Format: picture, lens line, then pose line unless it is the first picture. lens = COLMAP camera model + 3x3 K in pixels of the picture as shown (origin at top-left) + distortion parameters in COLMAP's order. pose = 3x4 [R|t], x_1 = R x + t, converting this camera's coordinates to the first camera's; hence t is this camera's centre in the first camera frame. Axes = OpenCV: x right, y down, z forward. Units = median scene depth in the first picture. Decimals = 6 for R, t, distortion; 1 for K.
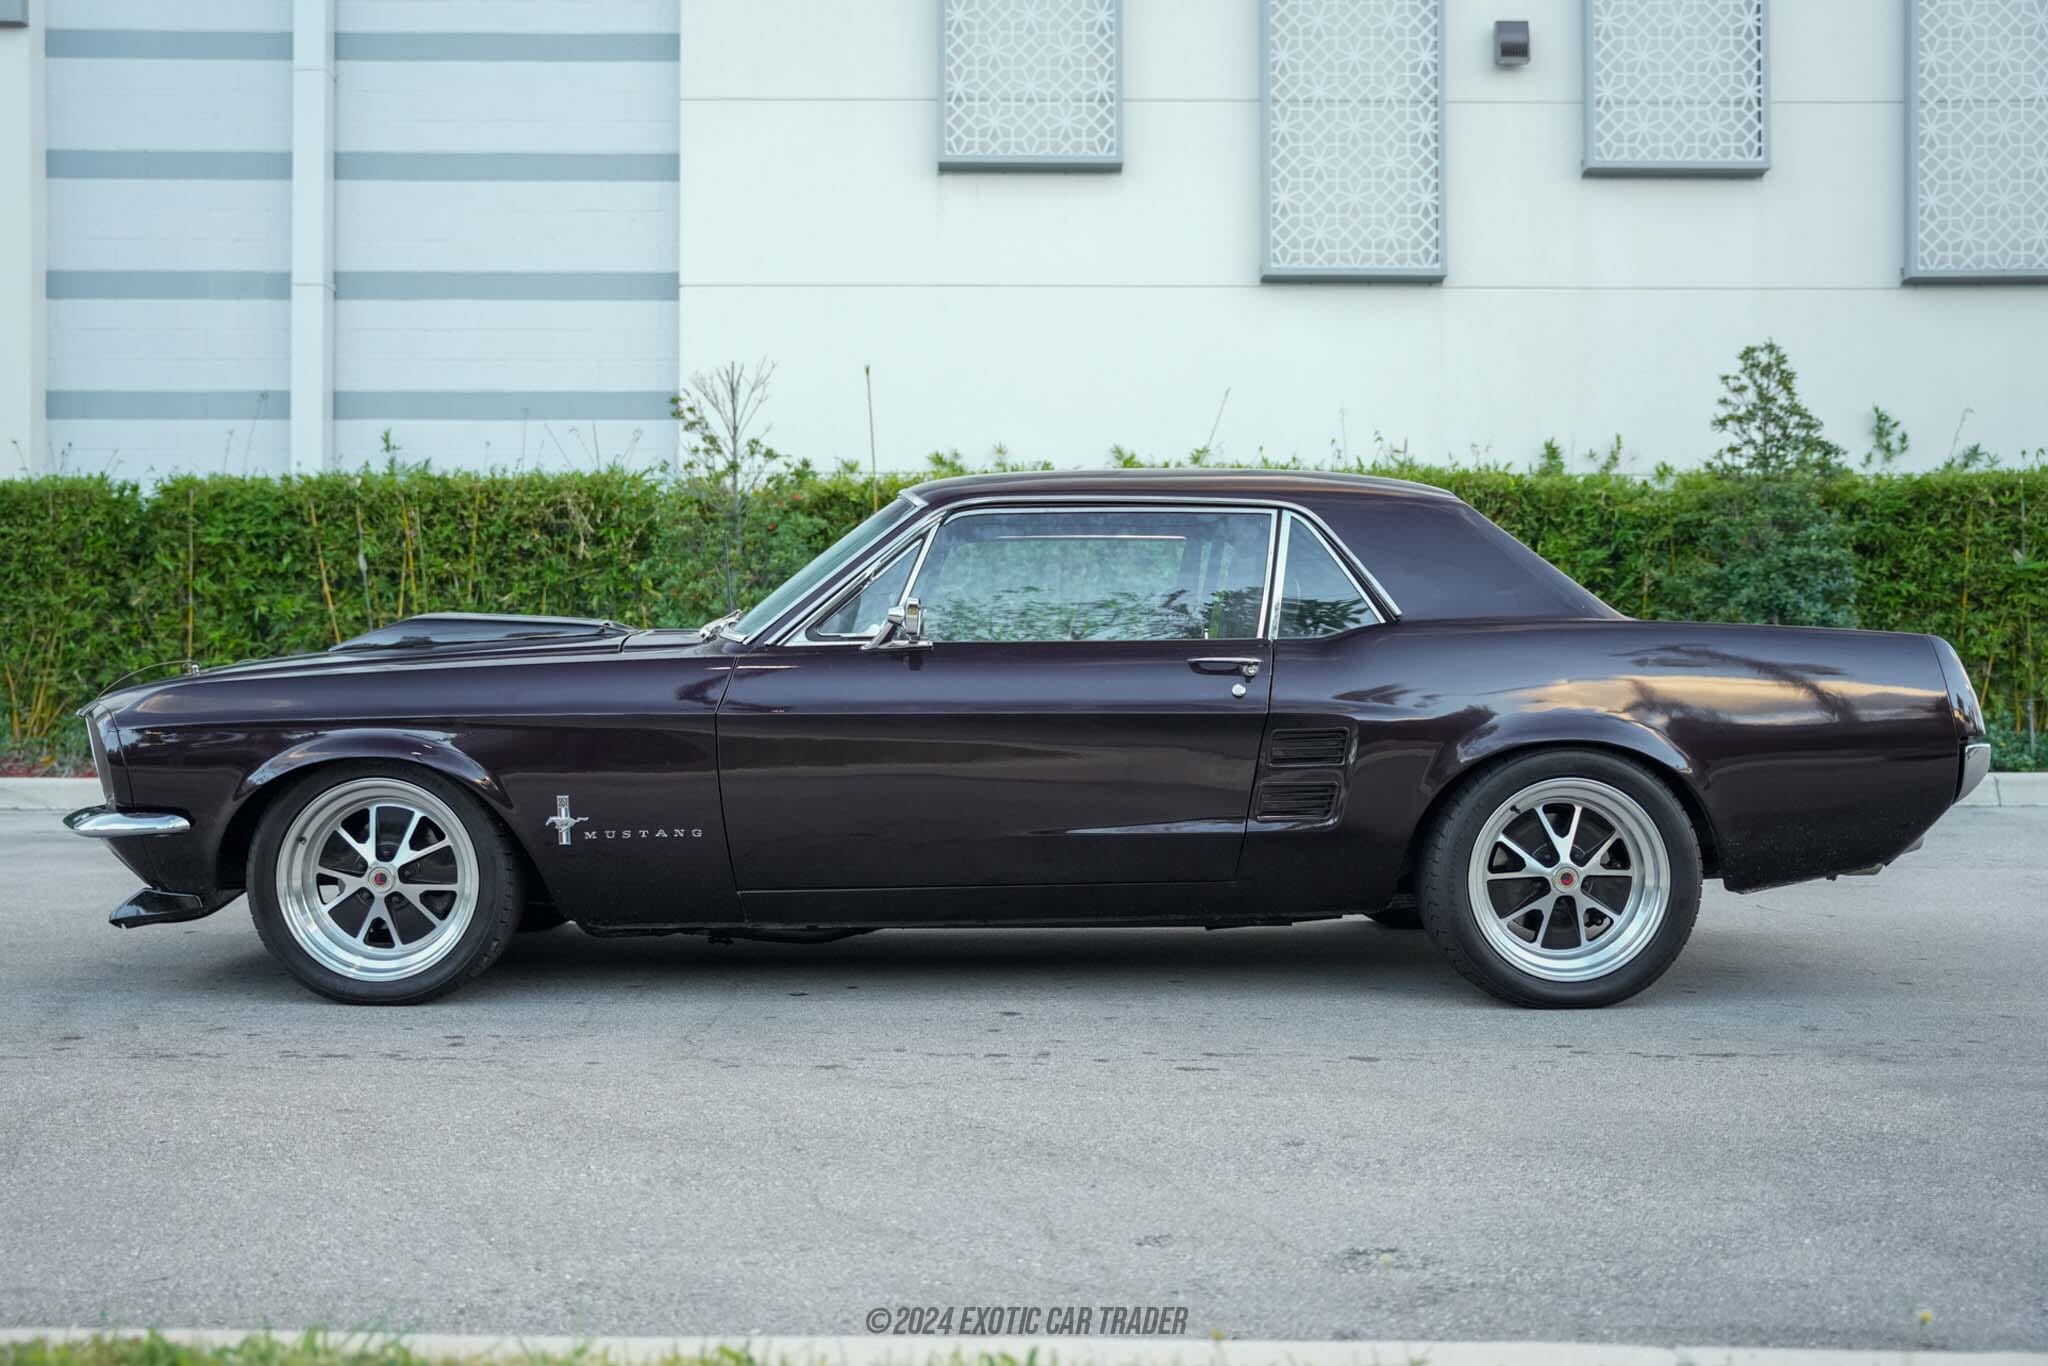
lens RADIAL K [[2147.9, 0, 1024.0], [0, 2147.9, 683.0], [0, 0, 1]] dist [-0.027736, 0.011709]
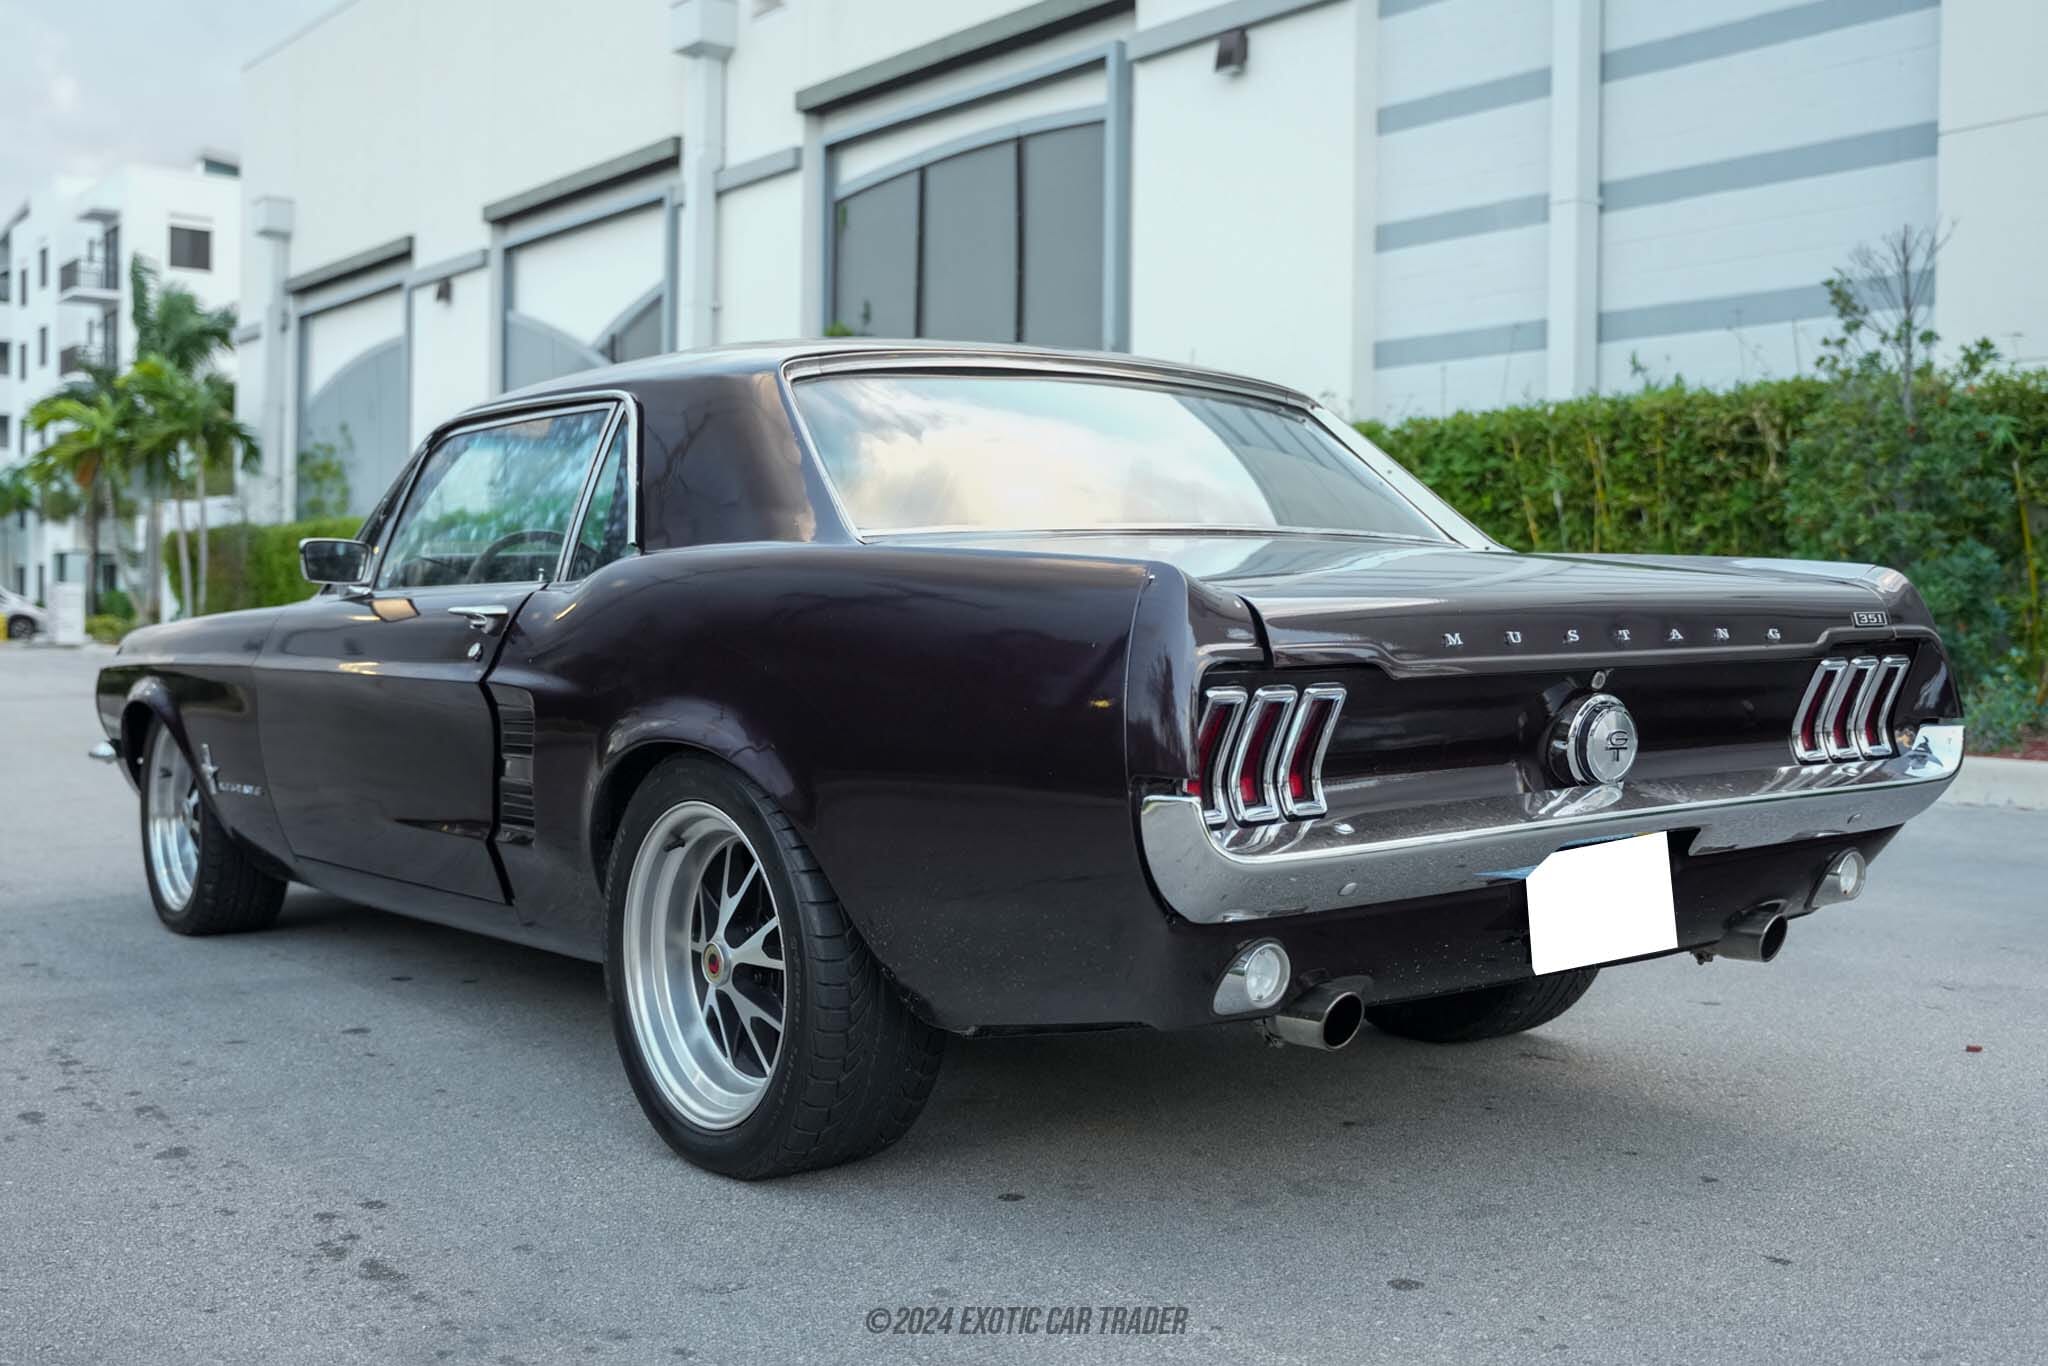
lens RADIAL K [[2152.1, 0, 1024.0], [0, 2152.1, 683.0], [0, 0, 1]] dist [-0.043151, 0.029718]
pose [[0.597446, 0.027947, -0.801422, 0.298047], [-0.008626, 0.999559, 0.028426, -0.000924], [0.801863, -0.010070, 0.597424, 0.266354]]
